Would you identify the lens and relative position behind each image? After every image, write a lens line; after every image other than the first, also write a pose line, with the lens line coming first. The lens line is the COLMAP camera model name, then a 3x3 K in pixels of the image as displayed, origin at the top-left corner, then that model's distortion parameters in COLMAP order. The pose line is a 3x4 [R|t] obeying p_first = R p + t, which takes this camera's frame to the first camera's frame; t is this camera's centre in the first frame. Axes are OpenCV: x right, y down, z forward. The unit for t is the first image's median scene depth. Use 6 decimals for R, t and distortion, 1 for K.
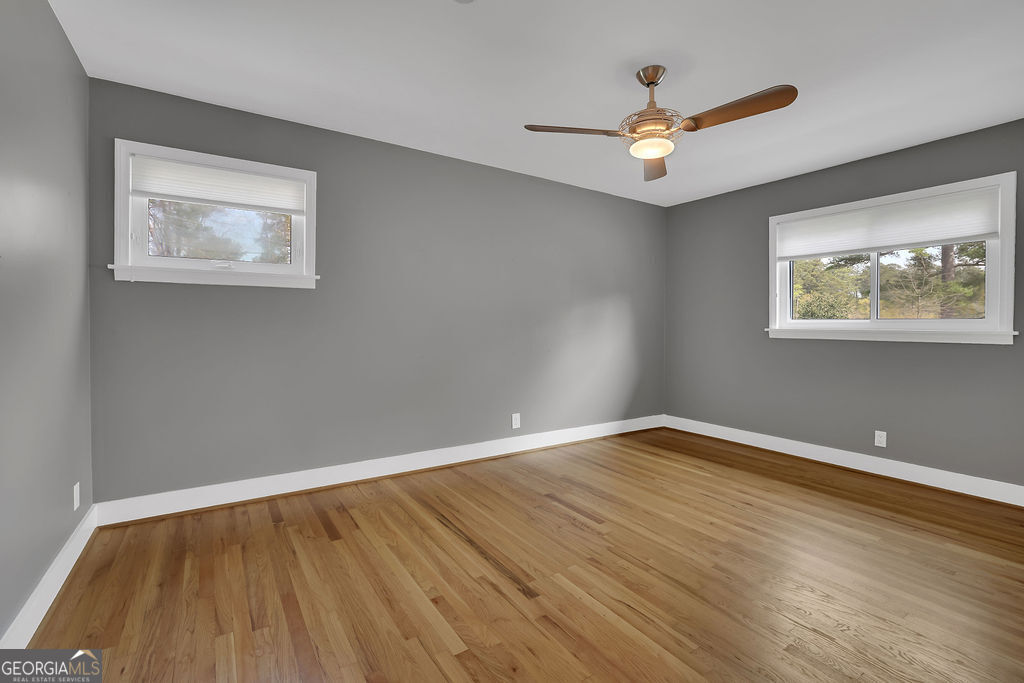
lens RADIAL K [[458.1, 0, 508.8], [0, 458.1, 328.7], [0, 0, 1]] dist [-0.022203, 0.000286]
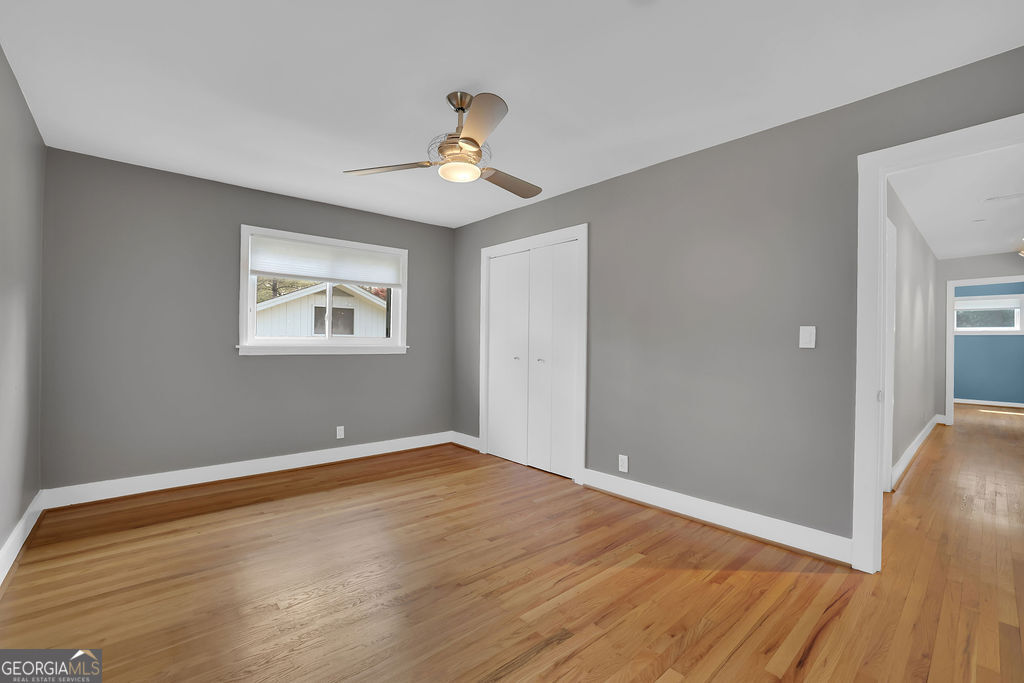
lens RADIAL K [[449.3, 0, 512.0], [0, 449.3, 341.5], [0, 0, 1]] dist [-0.023398, -0.000069]
pose [[-0.153170, -0.002241, 0.988197, -0.531973], [0.000551, 0.999997, 0.002353, -0.013166], [-0.988200, 0.000905, -0.153169, 0.790850]]
